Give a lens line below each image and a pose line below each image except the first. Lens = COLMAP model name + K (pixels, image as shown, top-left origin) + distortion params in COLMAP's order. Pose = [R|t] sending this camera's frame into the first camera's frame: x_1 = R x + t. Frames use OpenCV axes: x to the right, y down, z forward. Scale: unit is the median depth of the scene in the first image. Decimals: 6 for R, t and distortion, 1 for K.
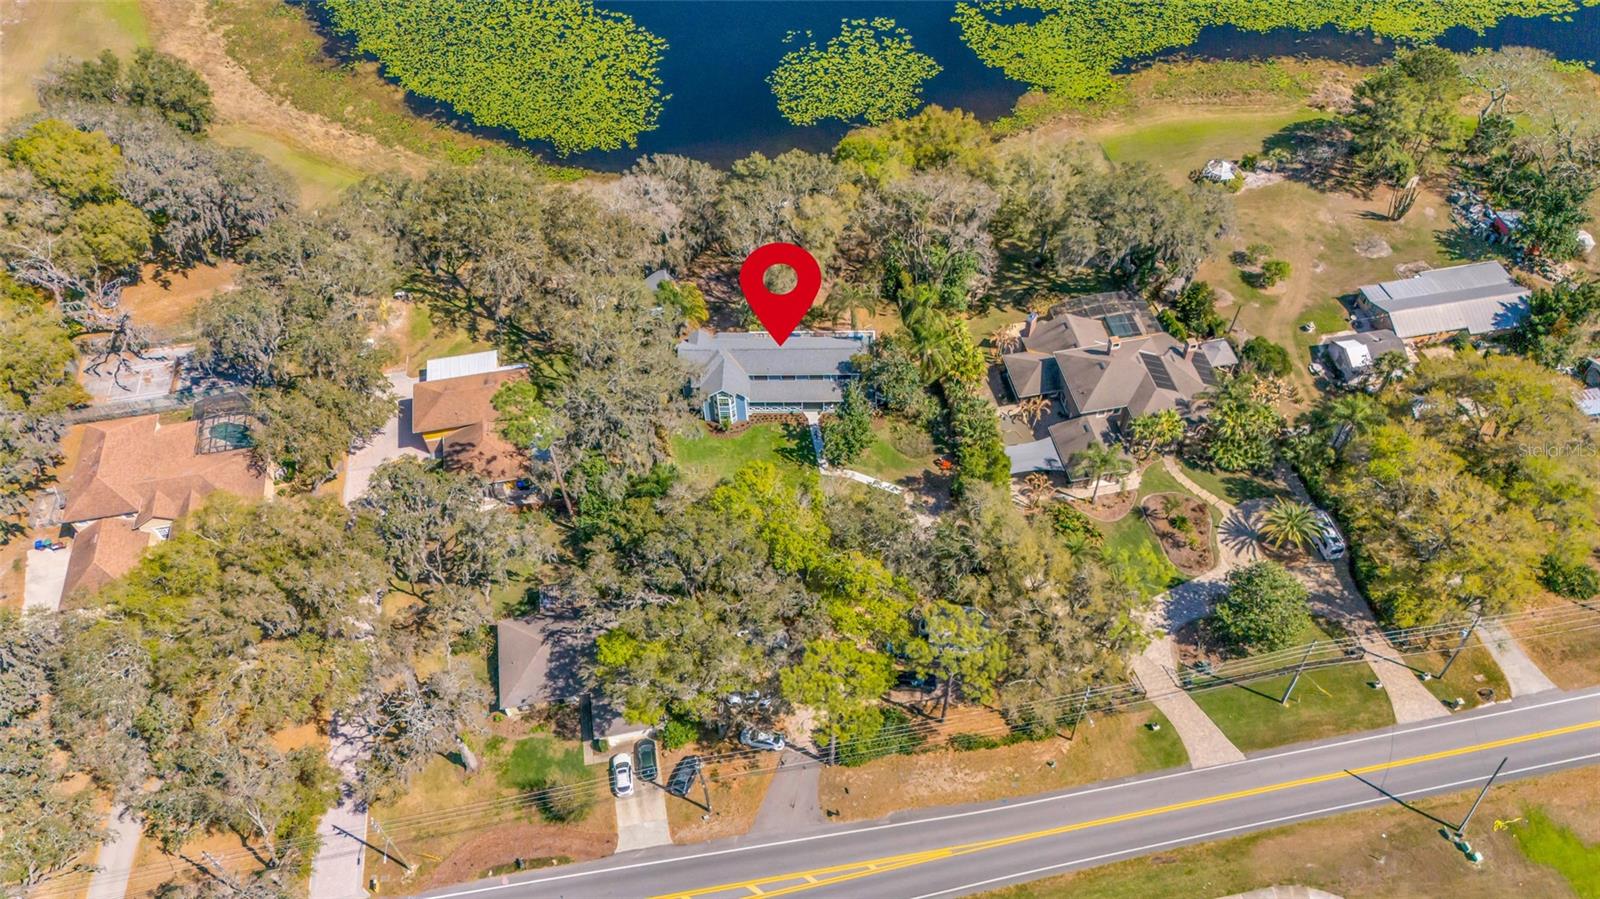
lens RADIAL K [[1186.7, 0, 803.4], [0, 1186.7, 453.9], [0, 0, 1]] dist [0.077481, -0.080861]
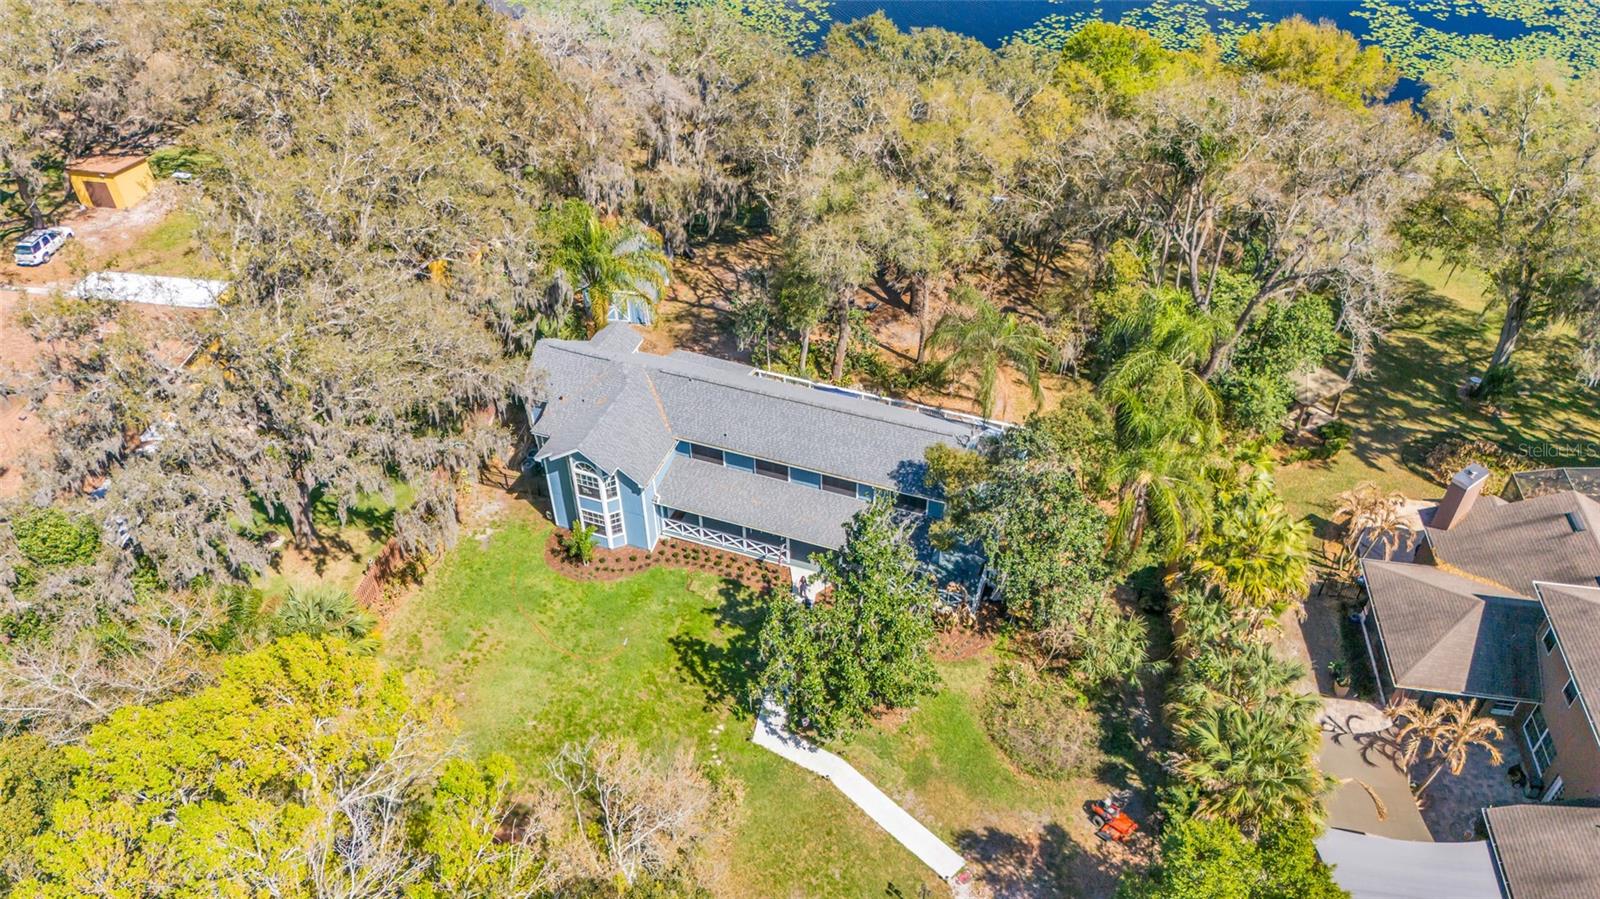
lens RADIAL K [[1181.2, 0, 801.2], [0, 1181.2, 442.4], [0, 0, 1]] dist [0.080333, -0.074792]
pose [[0.942527, 0.230319, -0.242065, 0.080425], [-0.268234, 0.953541, -0.137152, -0.019793], [0.199230, 0.194200, 0.960518, 0.563255]]
